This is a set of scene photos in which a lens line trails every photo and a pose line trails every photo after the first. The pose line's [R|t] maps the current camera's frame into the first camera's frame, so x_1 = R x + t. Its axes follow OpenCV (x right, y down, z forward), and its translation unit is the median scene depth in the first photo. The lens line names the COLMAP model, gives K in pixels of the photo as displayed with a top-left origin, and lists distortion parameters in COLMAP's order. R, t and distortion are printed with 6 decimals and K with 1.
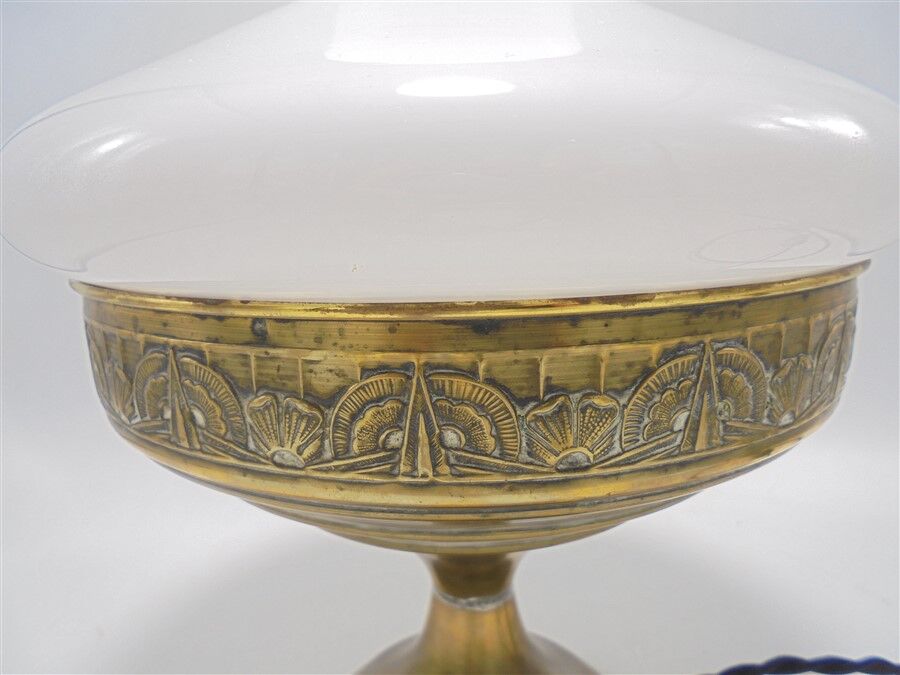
lens RADIAL K [[701.3, 0, 450.0], [0, 701.3, 337.5], [0, 0, 1]] dist [-0.083809, 0.001366]
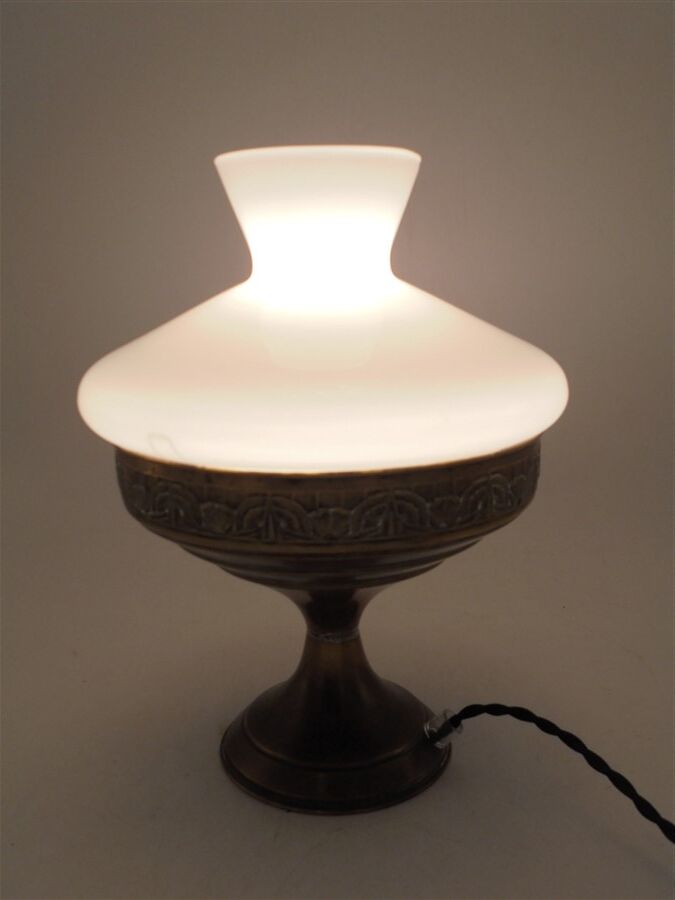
lens RADIAL K [[885.4, 0, 326.1], [0, 885.4, 451.5], [0, 0, 1]] dist [-0.003503, -0.000393]
pose [[0.991796, 0.034954, -0.122958, 0.525817], [-0.032650, 0.999252, 0.020706, -0.181106], [0.123590, -0.016522, 0.992196, -2.070420]]
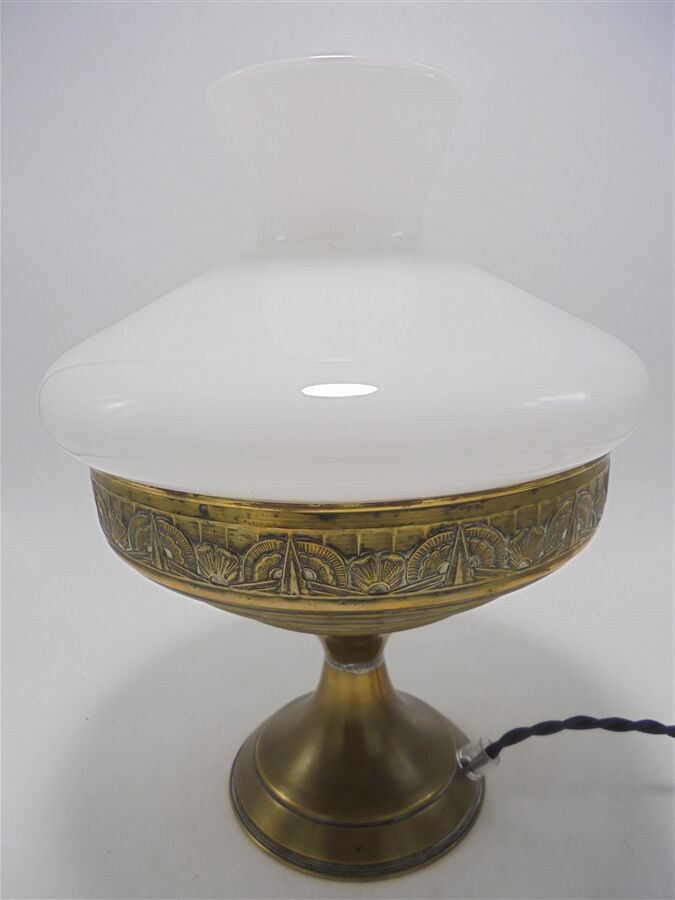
lens RADIAL K [[701.3, 0, 337.5], [0, 701.3, 450.0], [0, 0, 1]] dist [-0.083809, 0.001366]
pose [[0.996974, 0.022336, -0.074464, 0.195885], [-0.017793, 0.997971, 0.061133, -0.277911], [0.075678, -0.059623, 0.995348, -0.738792]]
